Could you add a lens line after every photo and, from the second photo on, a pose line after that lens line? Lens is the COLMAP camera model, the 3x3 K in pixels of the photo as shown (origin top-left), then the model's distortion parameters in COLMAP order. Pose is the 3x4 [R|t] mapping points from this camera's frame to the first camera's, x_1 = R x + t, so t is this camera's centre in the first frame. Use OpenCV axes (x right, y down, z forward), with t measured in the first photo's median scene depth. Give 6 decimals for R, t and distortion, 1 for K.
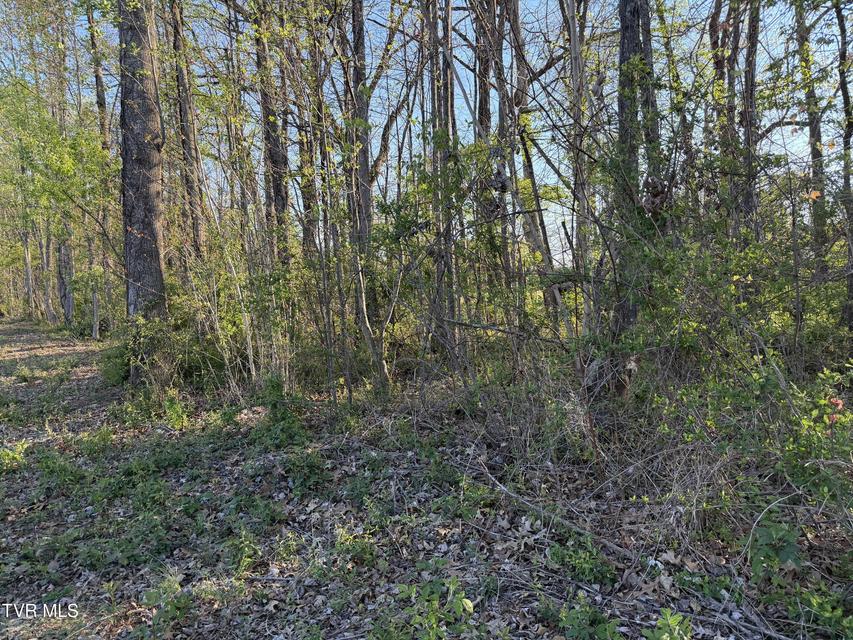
lens RADIAL K [[604.3, 0, 431.5], [0, 604.3, 319.7], [0, 0, 1]] dist [0.055621, -0.063446]
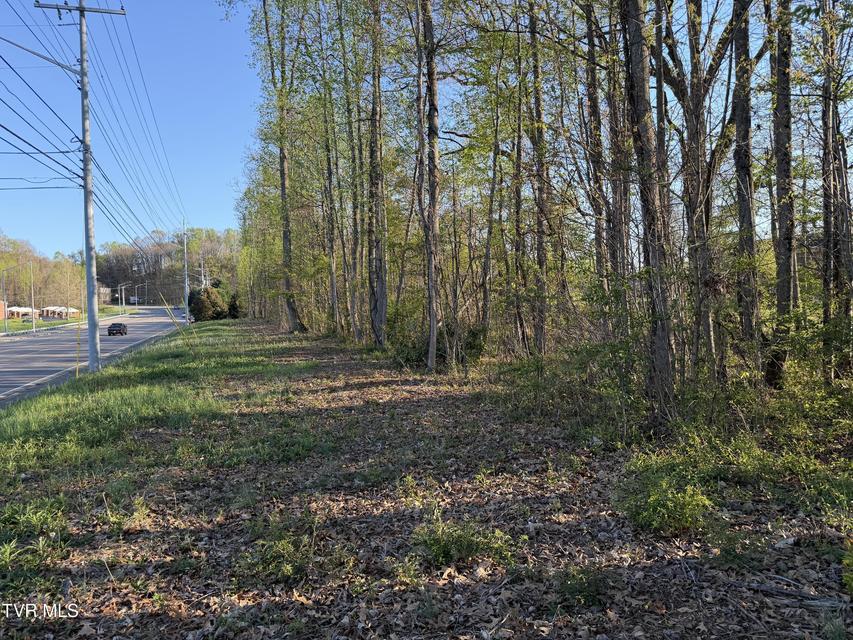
lens RADIAL K [[604.3, 0, 433.6], [0, 604.3, 324.9], [0, 0, 1]] dist [0.055621, -0.063446]
pose [[0.925348, 0.007149, -0.379051, -1.600320], [-0.013277, 0.999820, -0.013556, -0.048540], [0.378885, 0.017577, 0.925277, 2.028992]]
